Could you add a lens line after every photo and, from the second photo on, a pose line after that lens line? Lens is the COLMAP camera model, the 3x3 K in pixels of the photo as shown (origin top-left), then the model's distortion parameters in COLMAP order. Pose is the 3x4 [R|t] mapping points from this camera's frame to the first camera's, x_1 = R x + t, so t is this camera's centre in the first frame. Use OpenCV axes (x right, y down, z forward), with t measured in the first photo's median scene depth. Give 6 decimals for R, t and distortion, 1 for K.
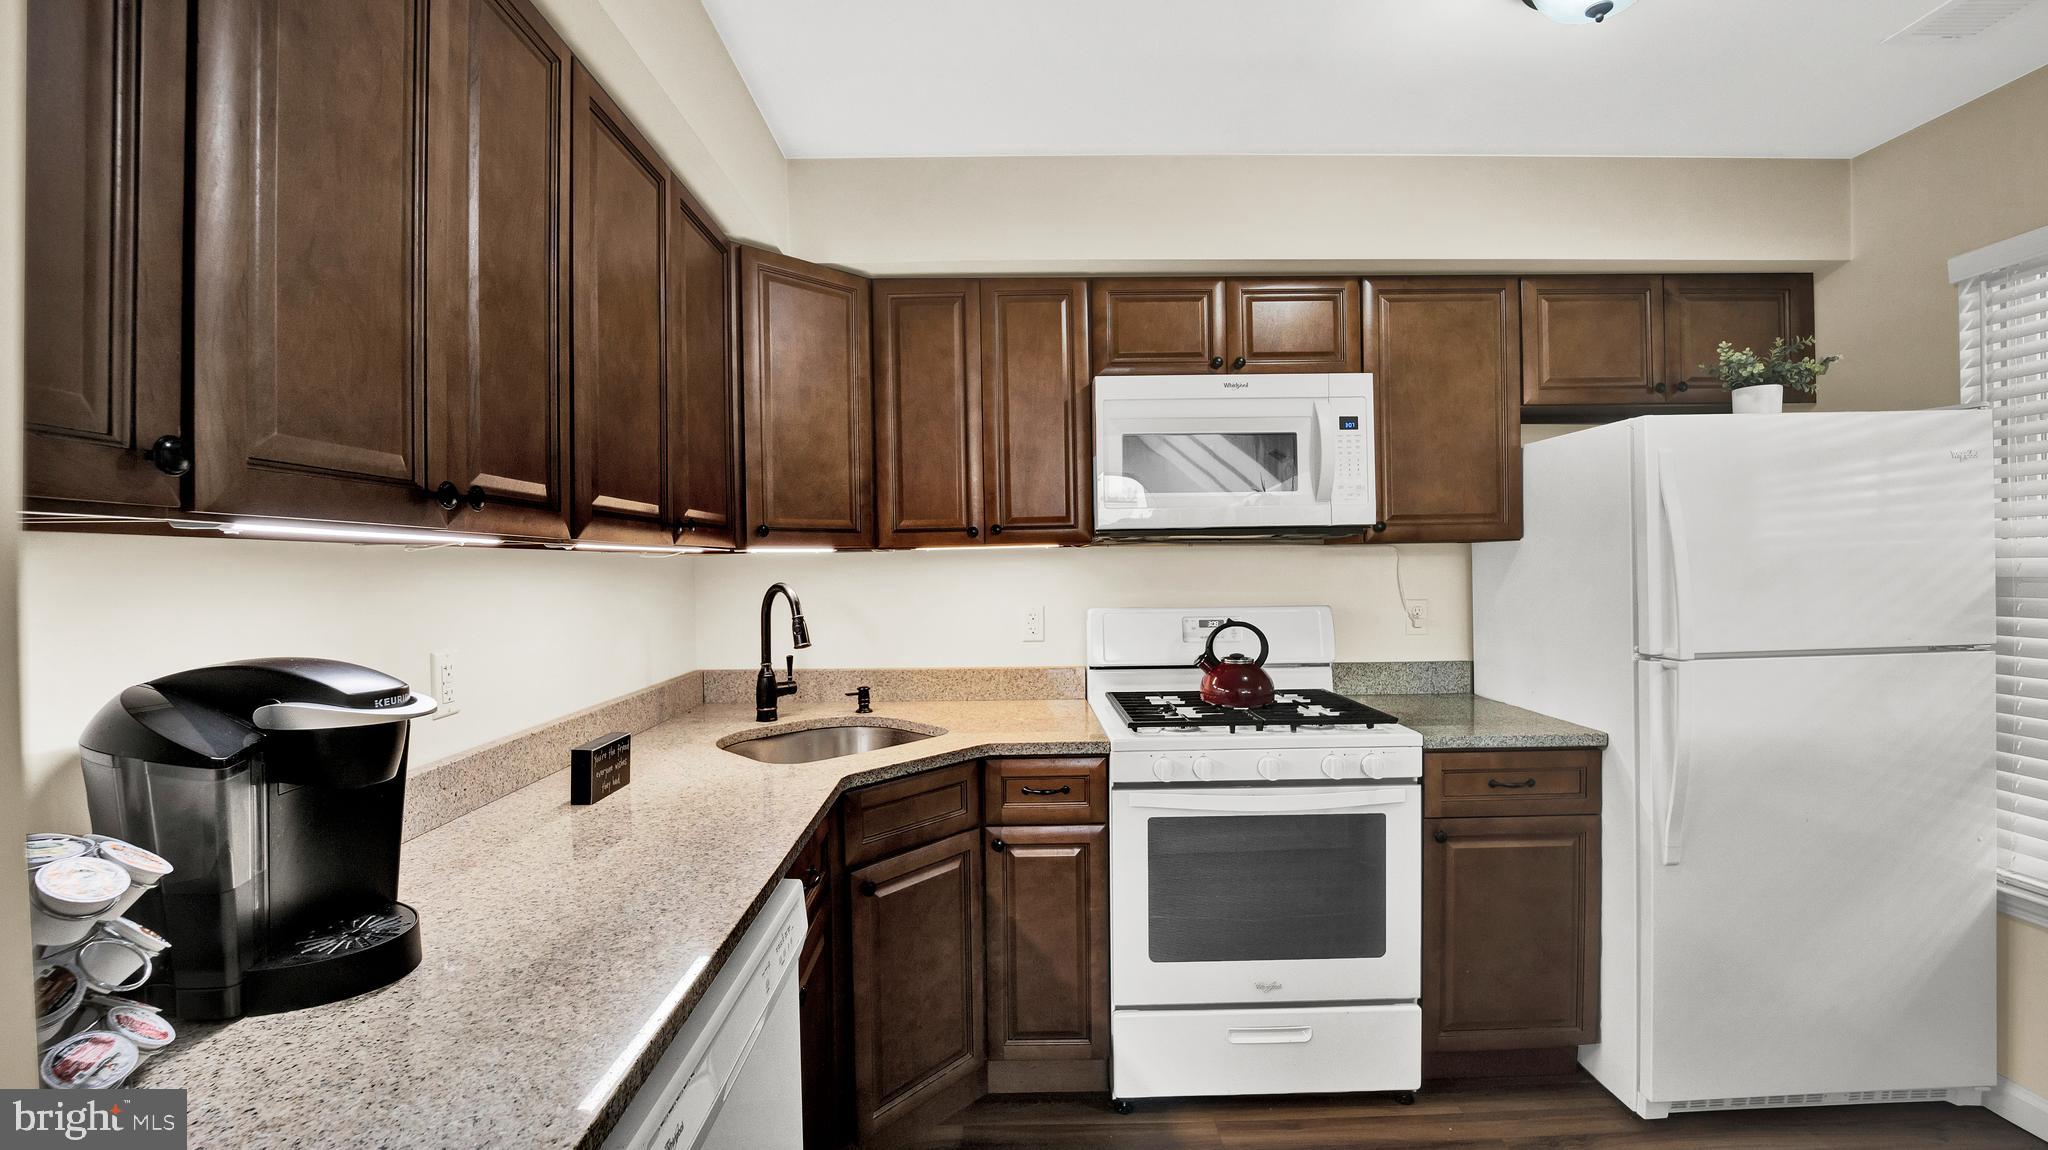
lens RADIAL K [[837.6, 0, 1019.5], [0, 837.6, 571.7], [0, 0, 1]] dist [-0.025882, 0.003401]
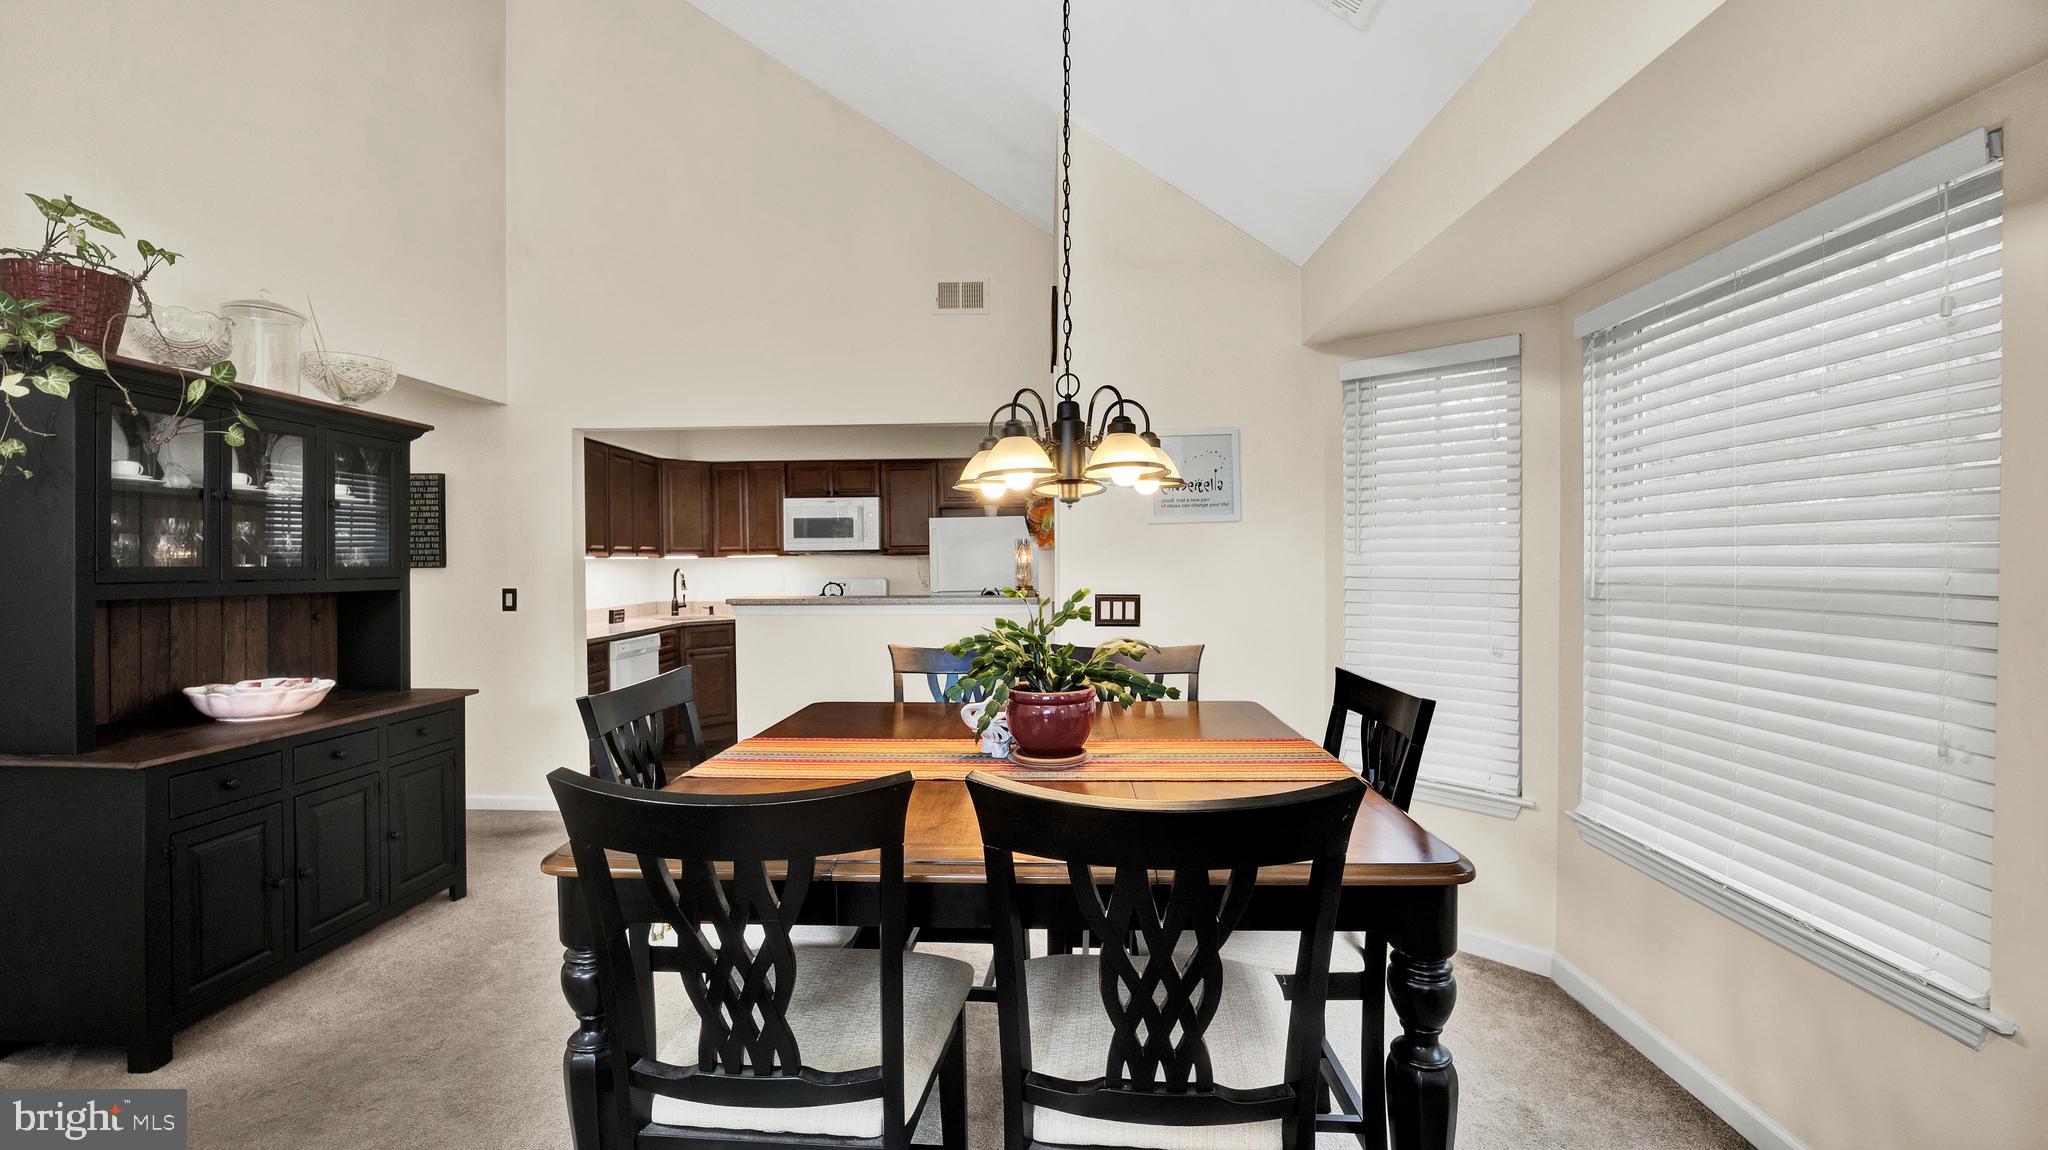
lens RADIAL K [[855.4, 0, 1015.2], [0, 855.4, 565.1], [0, 0, 1]] dist [-0.024127, 0.000026]
pose [[0.998896, 0.007484, -0.046369, 1.054809], [-0.007614, 0.999968, -0.002624, 0.001384], [0.046348, 0.002974, 0.998921, -1.973952]]
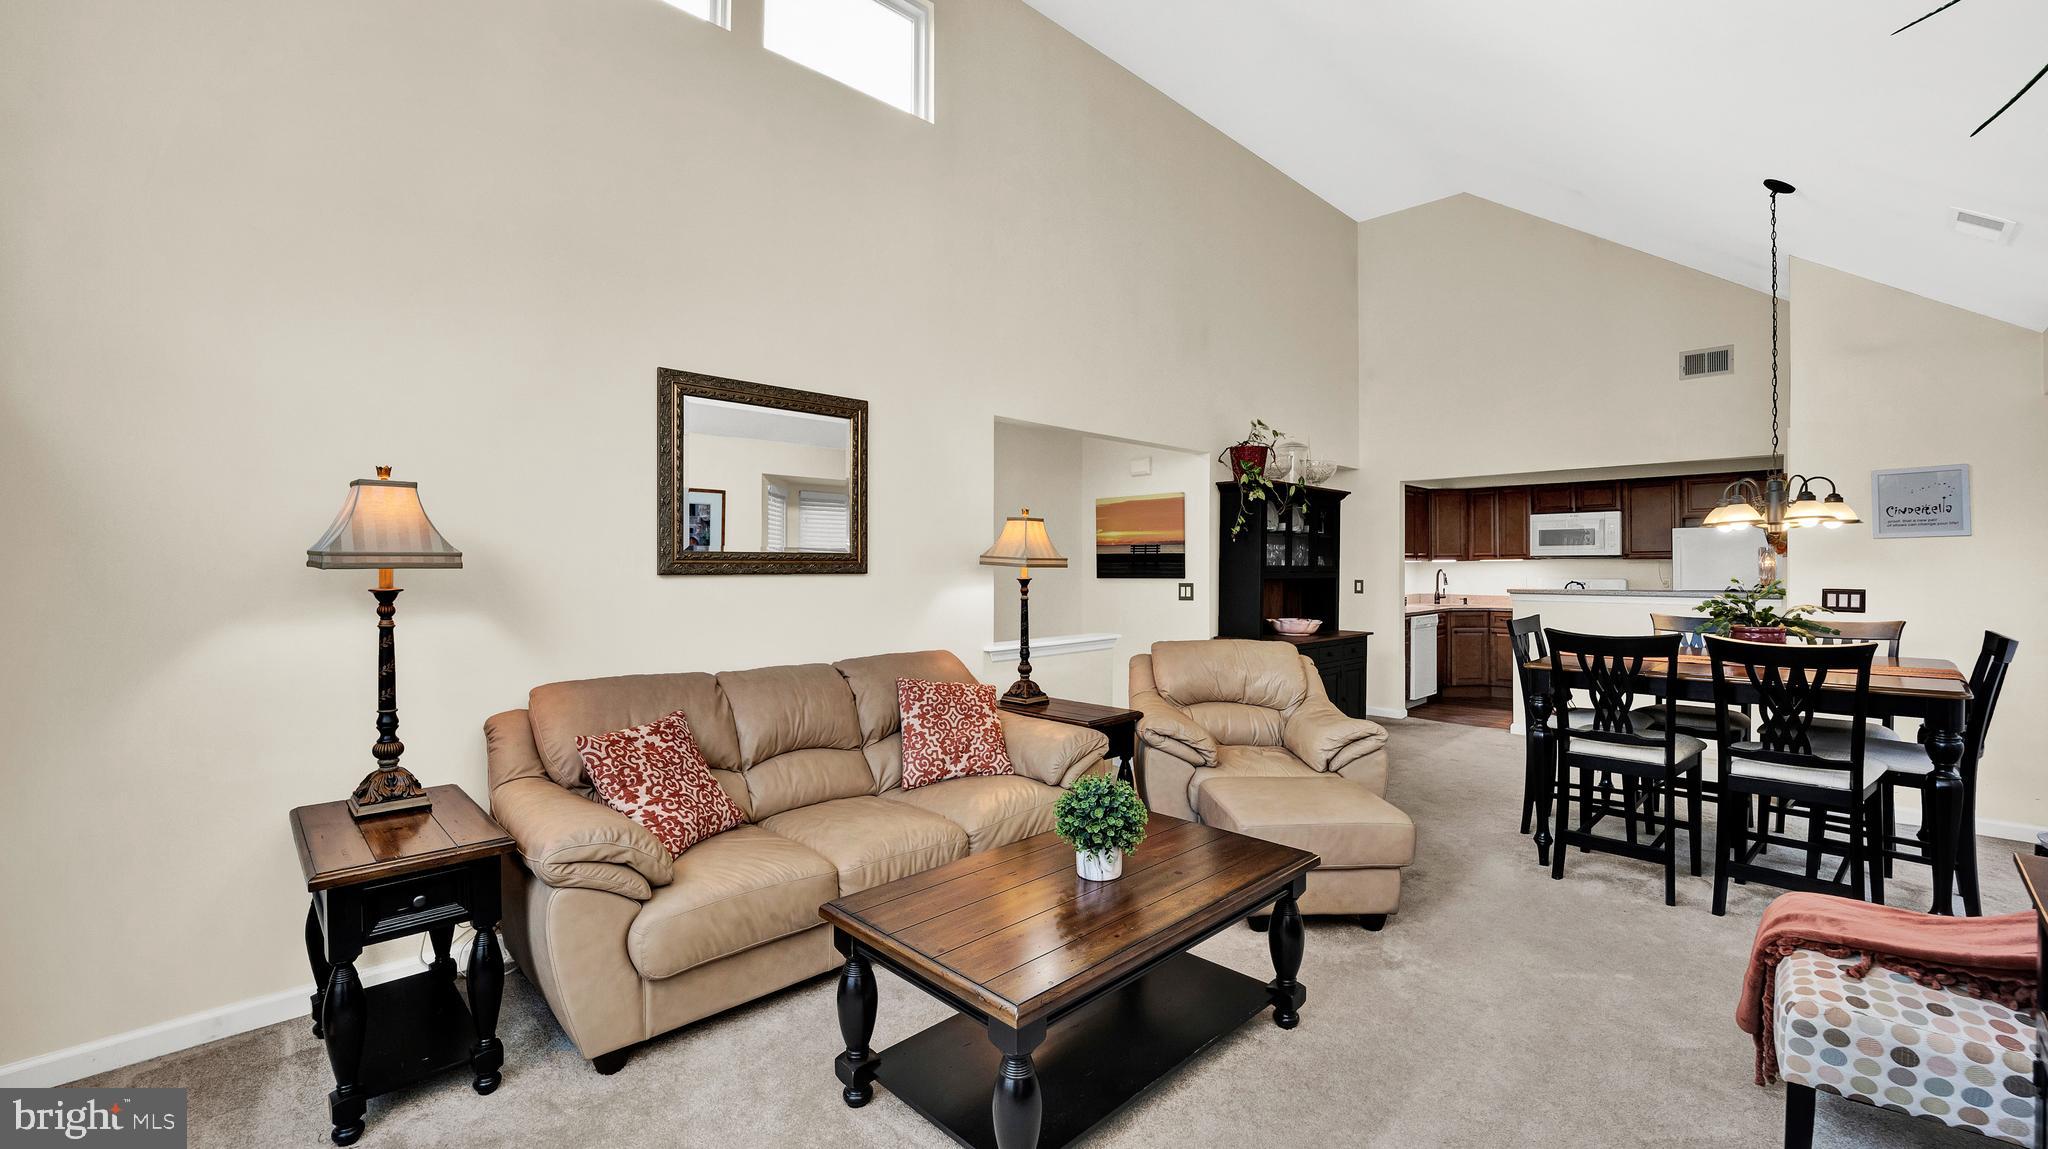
lens RADIAL K [[845.4, 0, 1012.0], [0, 845.4, 575.9], [0, 0, 1]] dist [-0.022858, -0.000124]
pose [[0.692888, 0.021623, -0.720721, 1.207000], [-0.014223, 0.999766, 0.016321, 0.010791], [0.720905, -0.001057, 0.693033, -3.312702]]
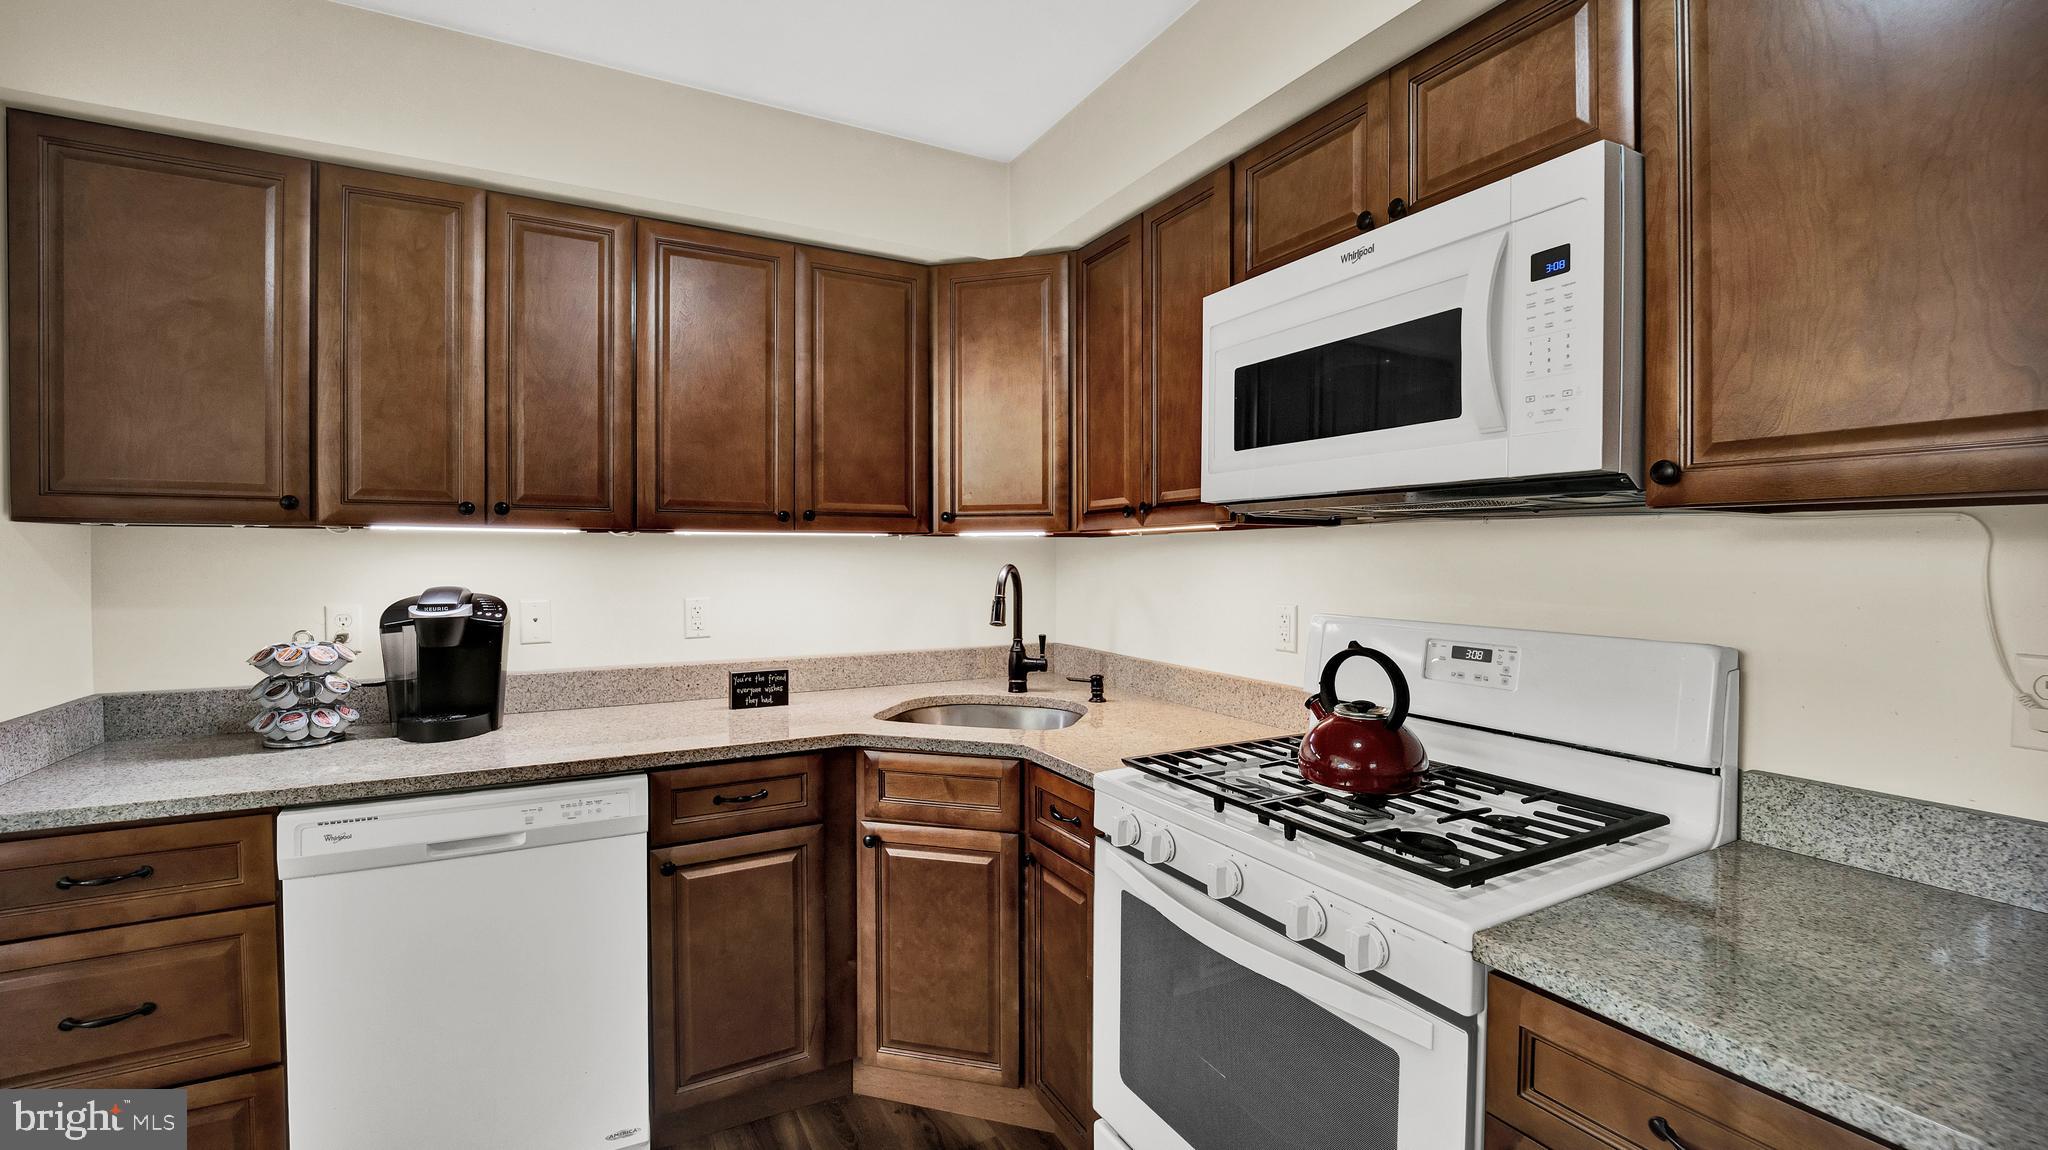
lens RADIAL K [[855.4, 0, 1015.2], [0, 855.4, 565.1], [0, 0, 1]] dist [-0.024127, 0.000026]
pose [[0.465564, 0.026241, -0.884625, 0.703269], [-0.015822, 0.999647, 0.021325, -0.009008], [0.884873, 0.004069, 0.465815, 0.507513]]
